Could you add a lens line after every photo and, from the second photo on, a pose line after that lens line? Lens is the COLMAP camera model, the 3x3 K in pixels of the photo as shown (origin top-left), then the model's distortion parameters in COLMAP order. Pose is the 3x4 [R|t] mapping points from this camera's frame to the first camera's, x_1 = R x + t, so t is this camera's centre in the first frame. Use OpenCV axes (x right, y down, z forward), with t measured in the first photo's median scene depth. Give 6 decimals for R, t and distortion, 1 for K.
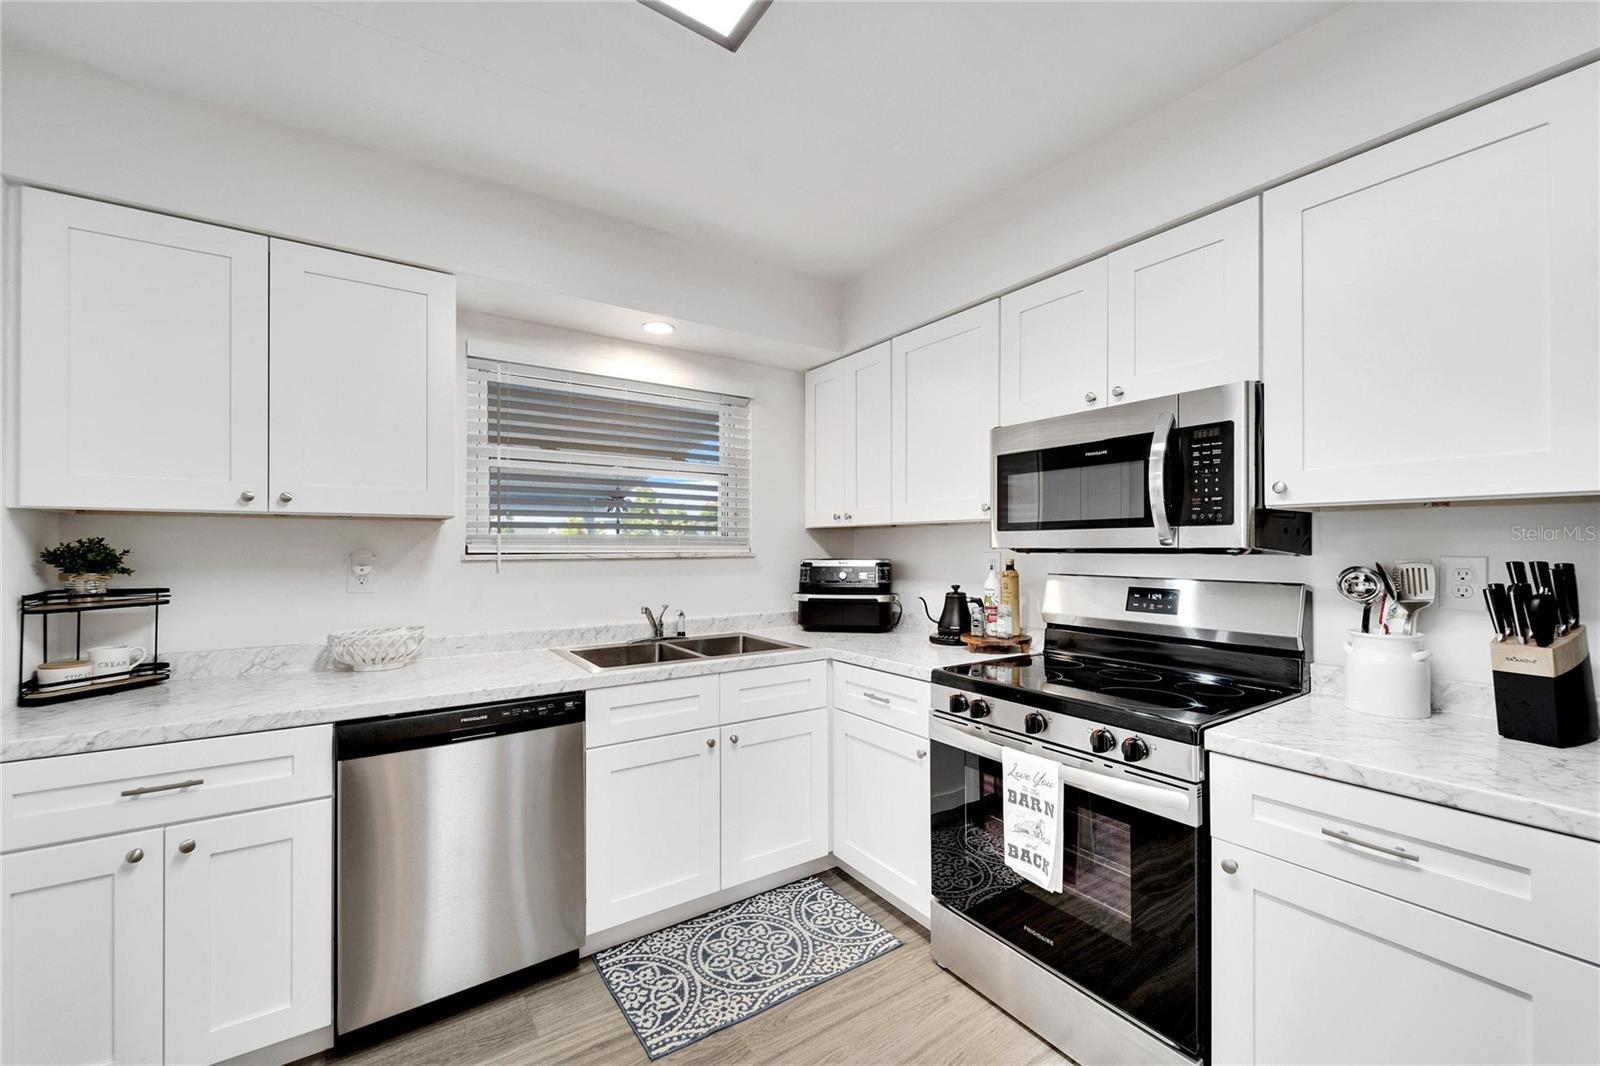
lens RADIAL K [[647.8, 0, 790.9], [0, 647.8, 542.7], [0, 0, 1]] dist [0.003715, -0.001524]
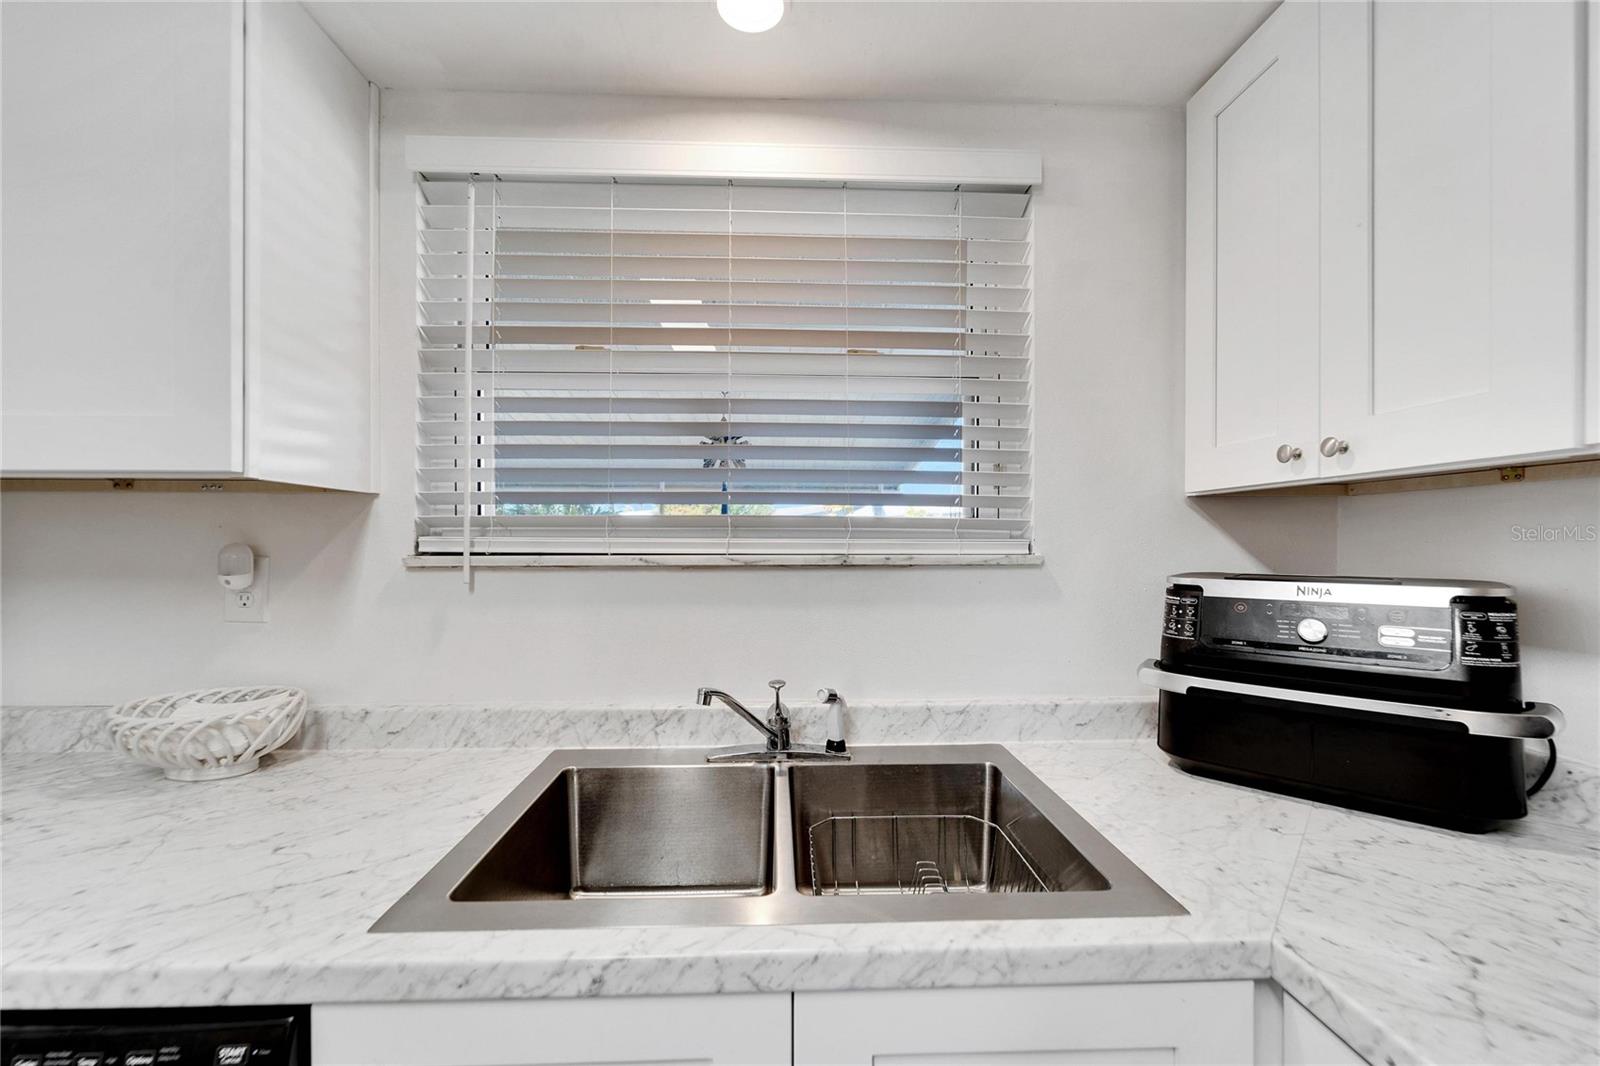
lens RADIAL K [[647.8, 0, 787.8], [0, 647.8, 541.6], [0, 0, 1]] dist [0.003715, -0.001524]
pose [[0.848606, 0.004092, -0.529009, 0.037282], [0.001193, 0.999953, 0.009649, 0.002741], [0.529024, -0.008819, 0.848561, 0.763115]]
